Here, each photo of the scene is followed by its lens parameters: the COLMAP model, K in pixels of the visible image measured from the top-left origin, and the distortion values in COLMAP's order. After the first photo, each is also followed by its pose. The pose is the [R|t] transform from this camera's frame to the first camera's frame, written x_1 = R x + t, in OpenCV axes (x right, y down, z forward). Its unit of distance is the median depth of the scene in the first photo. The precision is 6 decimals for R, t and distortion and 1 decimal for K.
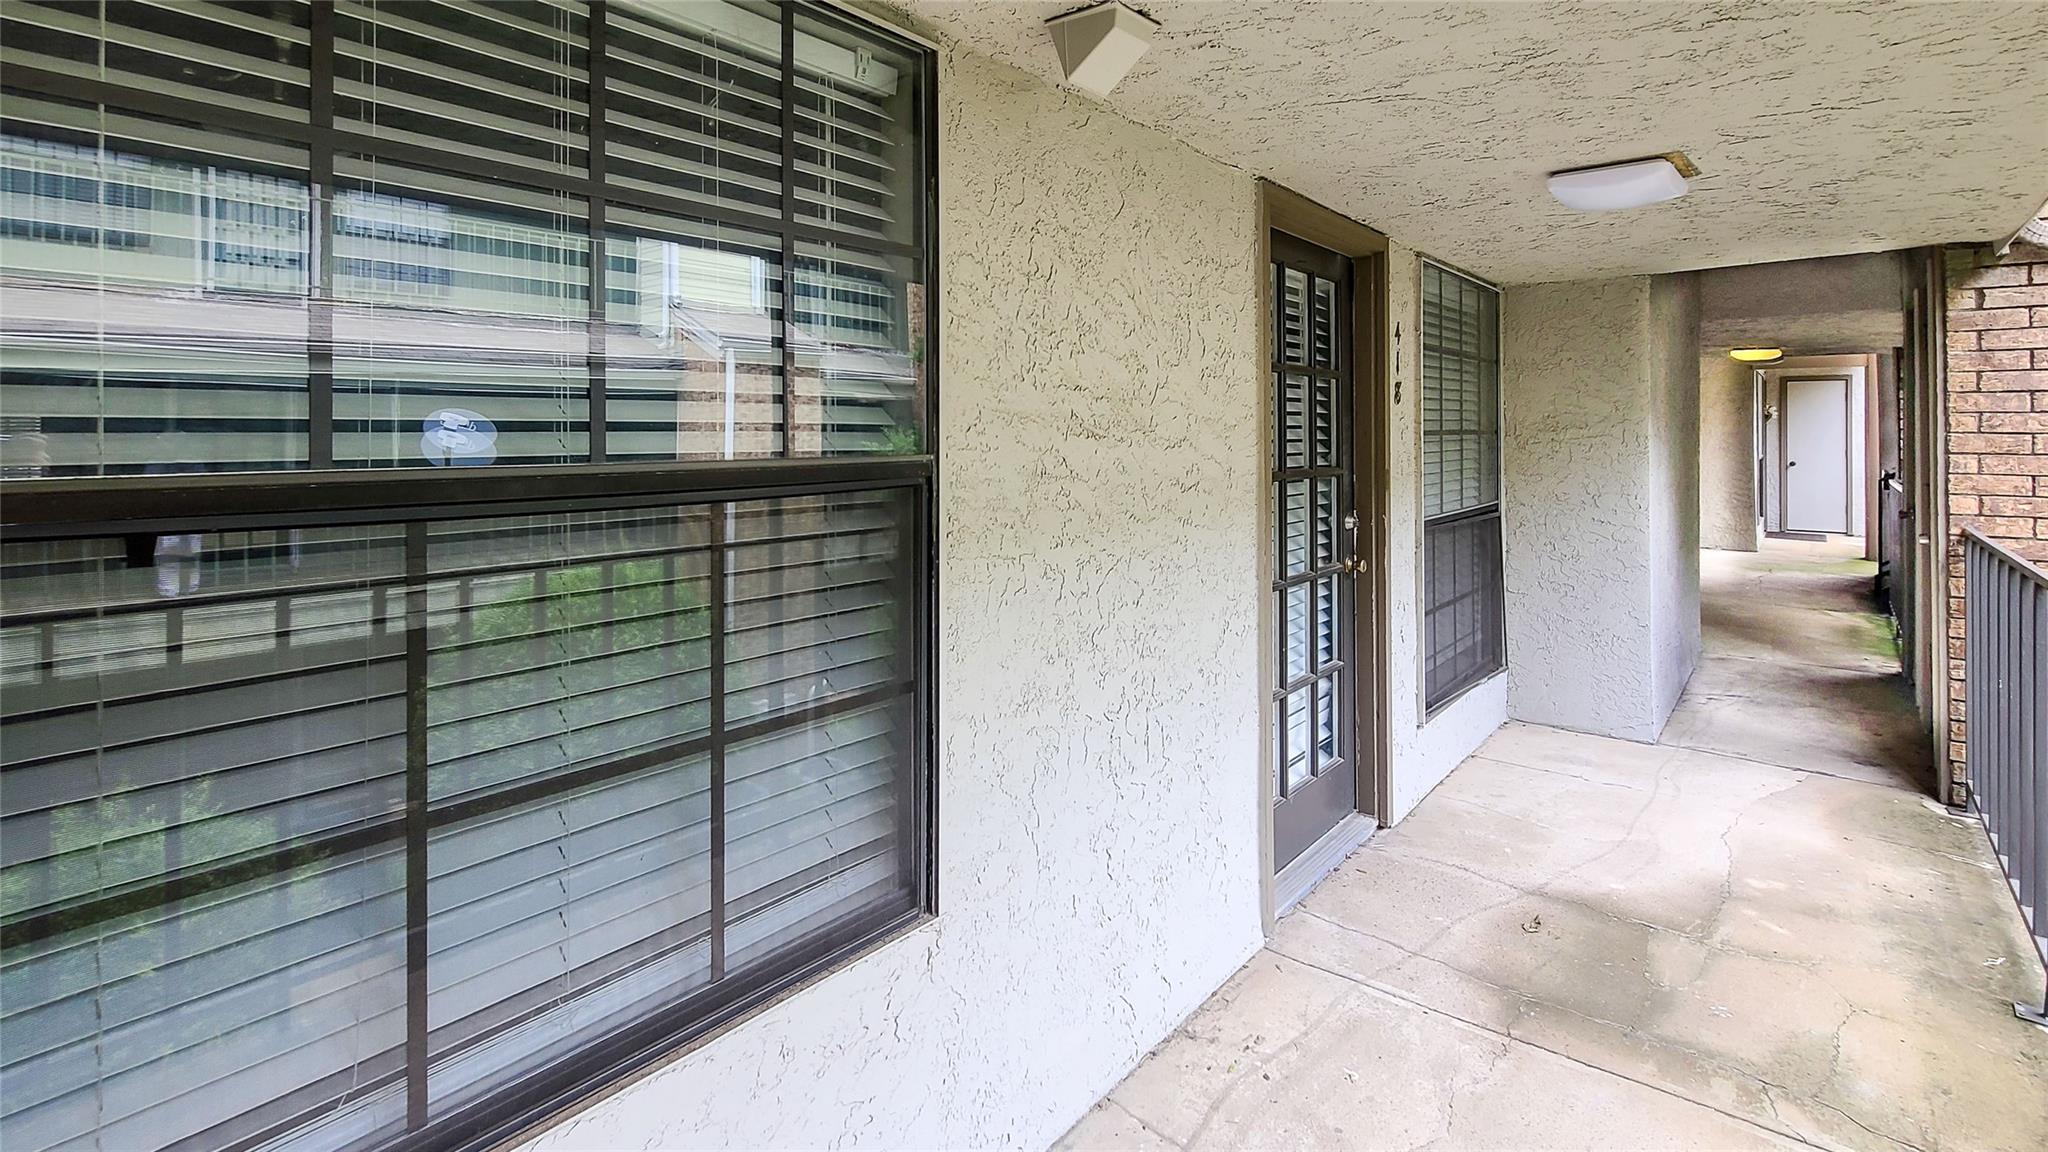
lens RADIAL K [[890.3, 0, 1020.9], [0, 890.3, 439.9], [0, 0, 1]] dist [0.000919, 0.000237]
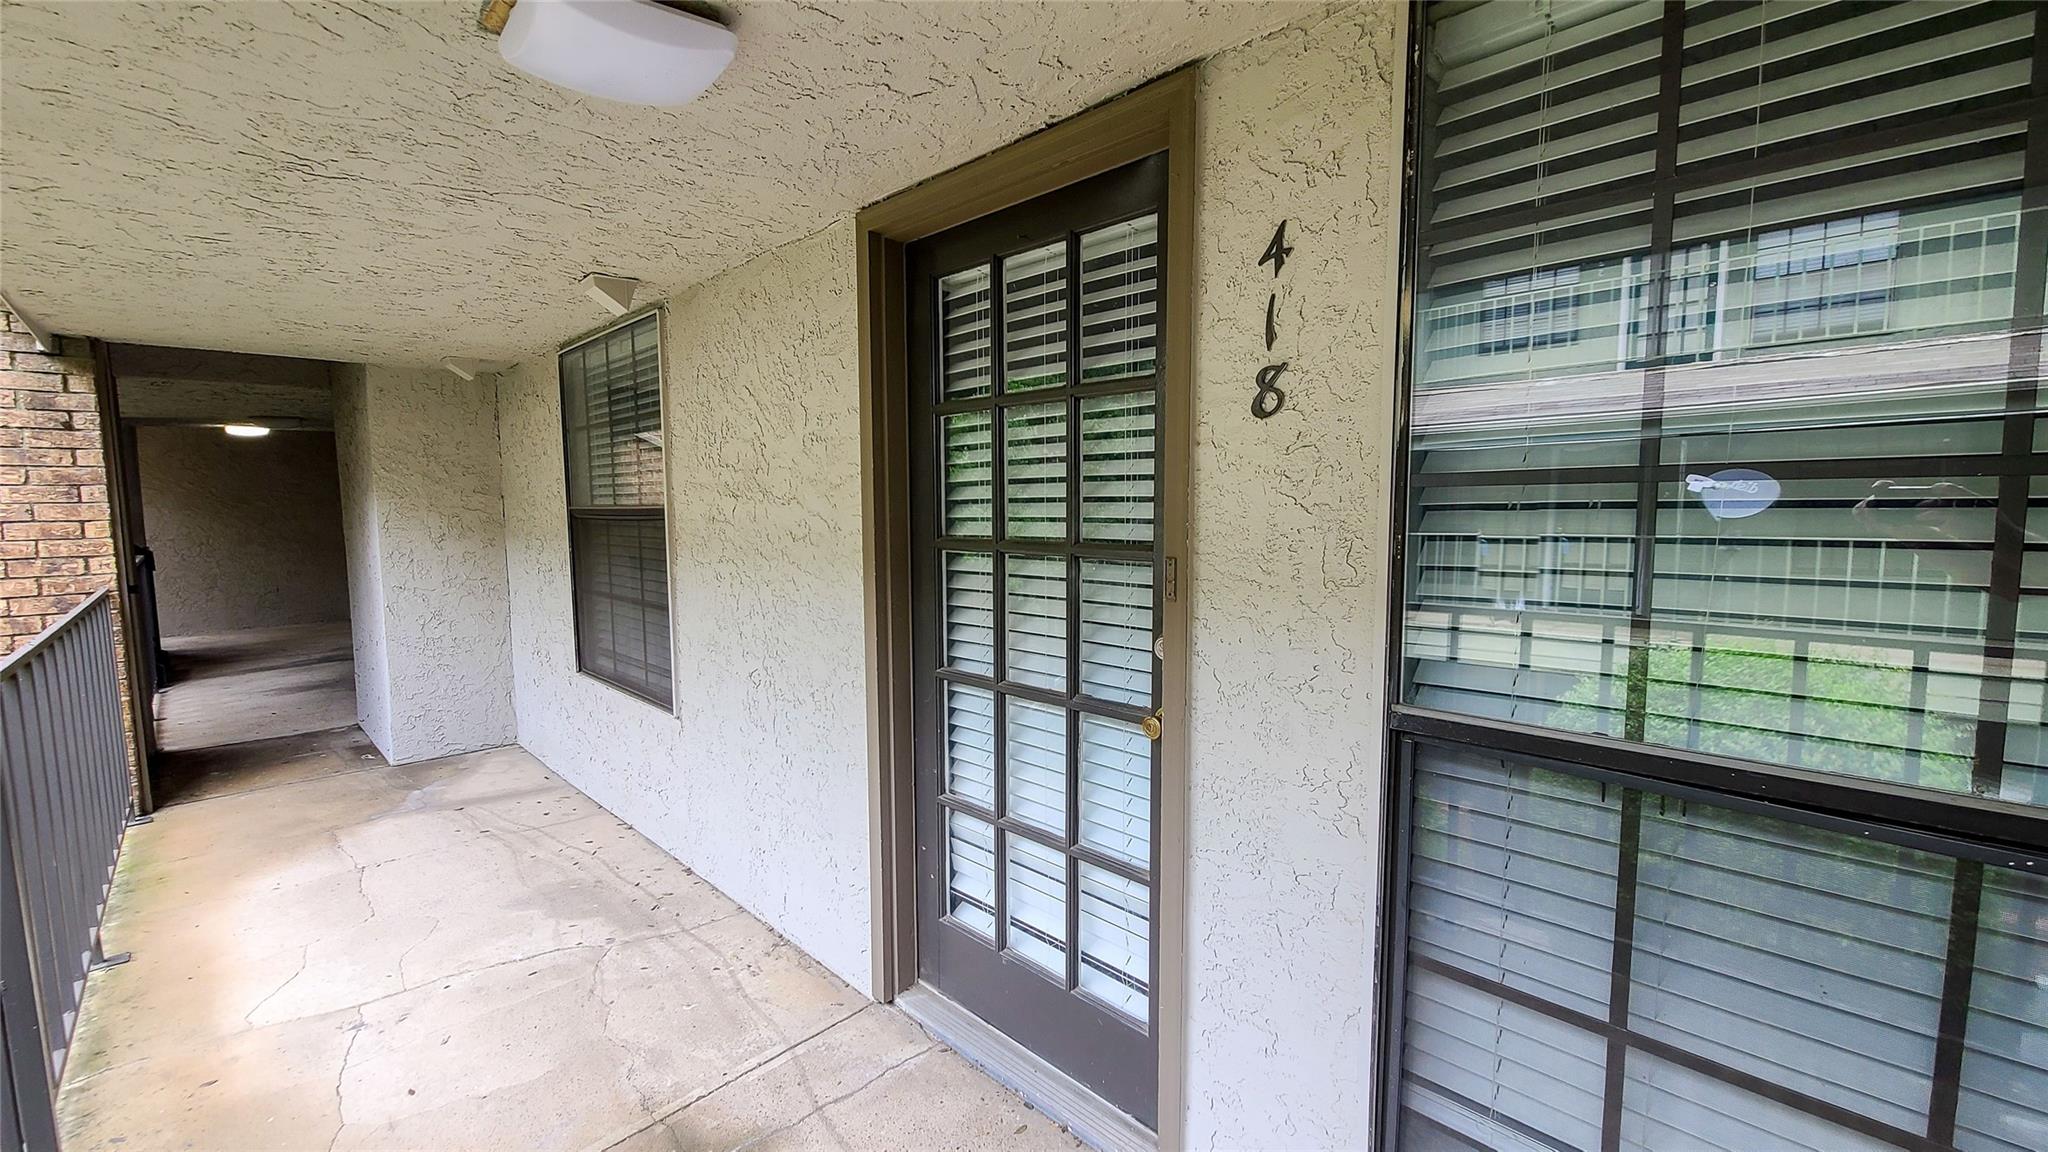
lens RADIAL K [[851.3, 0, 1036.7], [0, 851.3, 573.0], [0, 0, 1]] dist [-0.000428, -0.000175]
pose [[-0.064451, 0.090524, -0.993807, 1.300766], [0.005728, 0.995894, 0.090342, -0.001979], [0.997904, 0.000130, -0.064705, 1.380005]]
